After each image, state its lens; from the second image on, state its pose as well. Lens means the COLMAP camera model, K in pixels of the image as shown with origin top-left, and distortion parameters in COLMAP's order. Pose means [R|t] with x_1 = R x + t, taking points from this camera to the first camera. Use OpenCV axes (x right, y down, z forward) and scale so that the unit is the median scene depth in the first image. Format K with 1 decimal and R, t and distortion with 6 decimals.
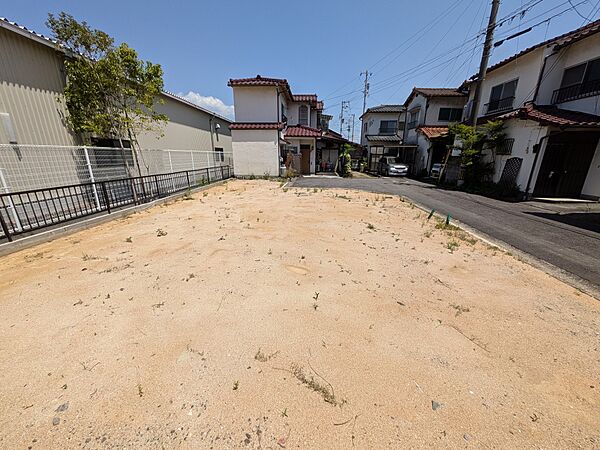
lens RADIAL K [[237.9, 0, 301.1], [0, 237.9, 225.8], [0, 0, 1]] dist [-0.000320, -0.000429]
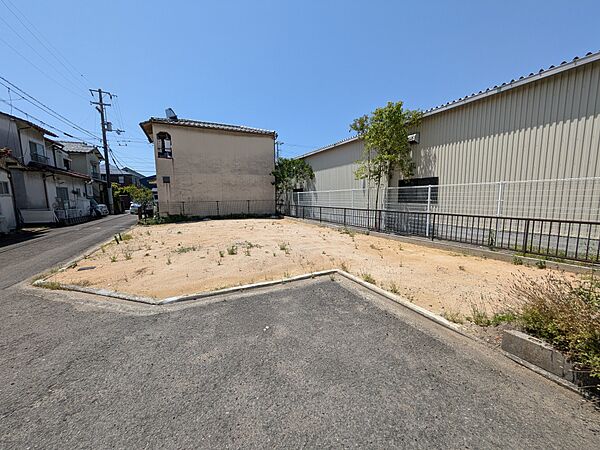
lens RADIAL K [[237.9, 0, 301.3], [0, 237.9, 224.7], [0, 0, 1]] dist [-0.000320, -0.000429]
pose [[-0.873287, 0.060927, -0.483382, 0.163389], [-0.132884, 0.924747, 0.356629, -0.381824], [0.468734, 0.375673, -0.799473, 1.327488]]
